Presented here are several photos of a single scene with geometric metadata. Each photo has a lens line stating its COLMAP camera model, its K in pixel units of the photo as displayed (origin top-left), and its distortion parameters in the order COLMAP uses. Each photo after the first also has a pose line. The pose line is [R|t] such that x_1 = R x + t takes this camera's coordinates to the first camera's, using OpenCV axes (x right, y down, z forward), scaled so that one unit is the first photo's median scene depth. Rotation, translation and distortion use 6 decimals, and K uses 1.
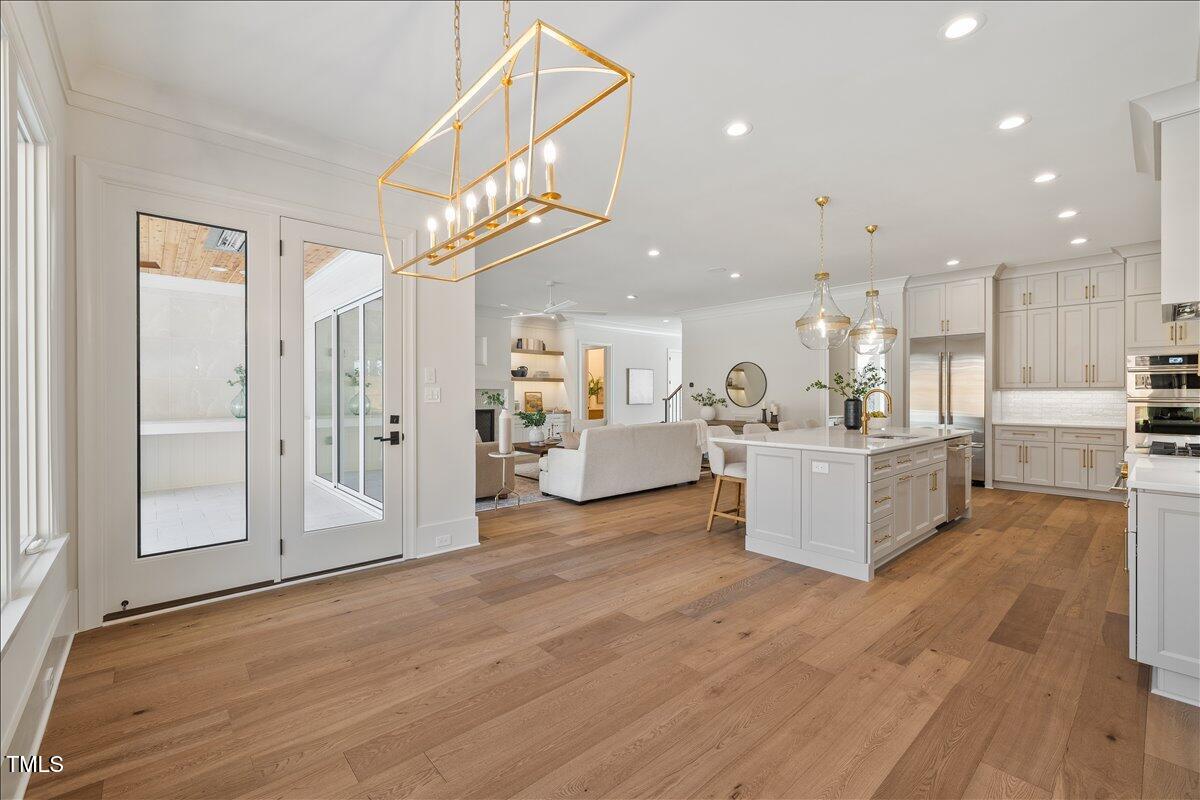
lens RADIAL K [[516.9, 0, 578.1], [0, 516.9, 399.5], [0, 0, 1]] dist [0.001130, -0.001310]
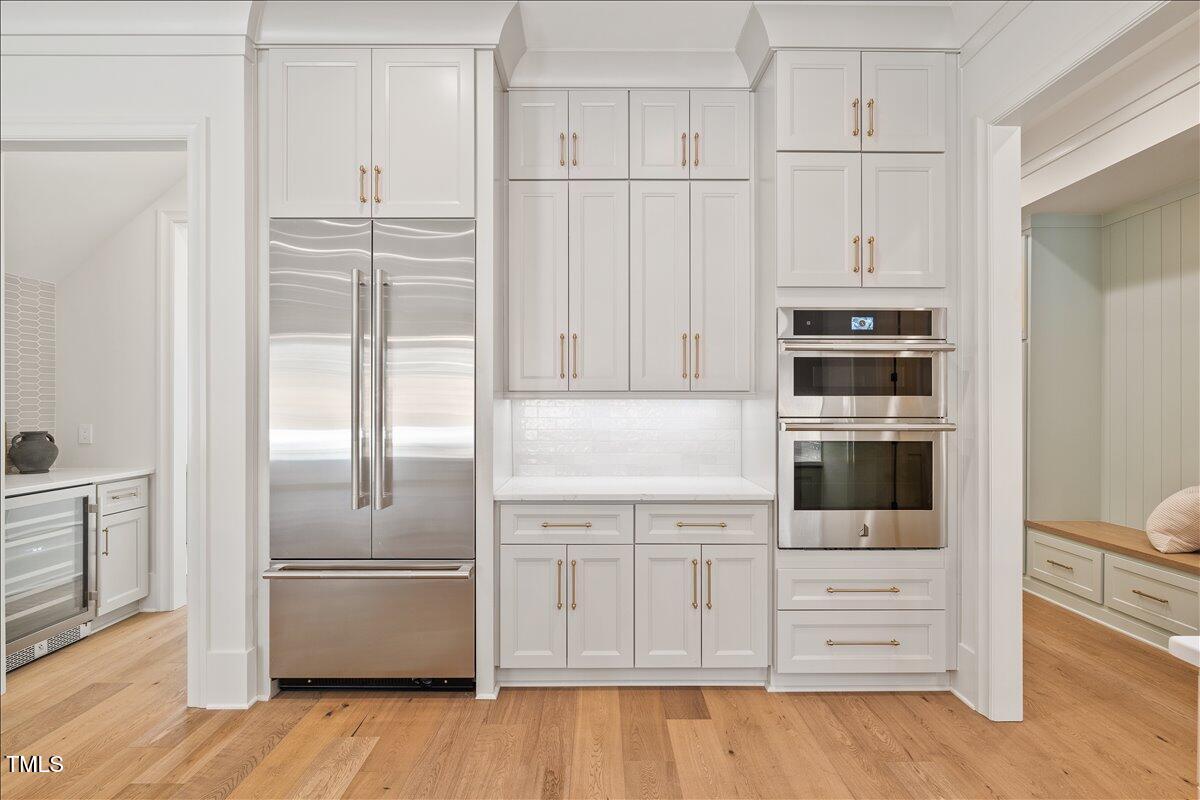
lens RADIAL K [[516.9, 0, 600.0], [0, 516.9, 403.5], [0, 0, 1]] dist [0.001130, -0.001310]
pose [[0.647565, 0.002508, 0.762006, 0.615841], [0.005325, 0.999955, -0.007817, -0.010785], [-0.761991, 0.009119, 0.647523, 0.761966]]
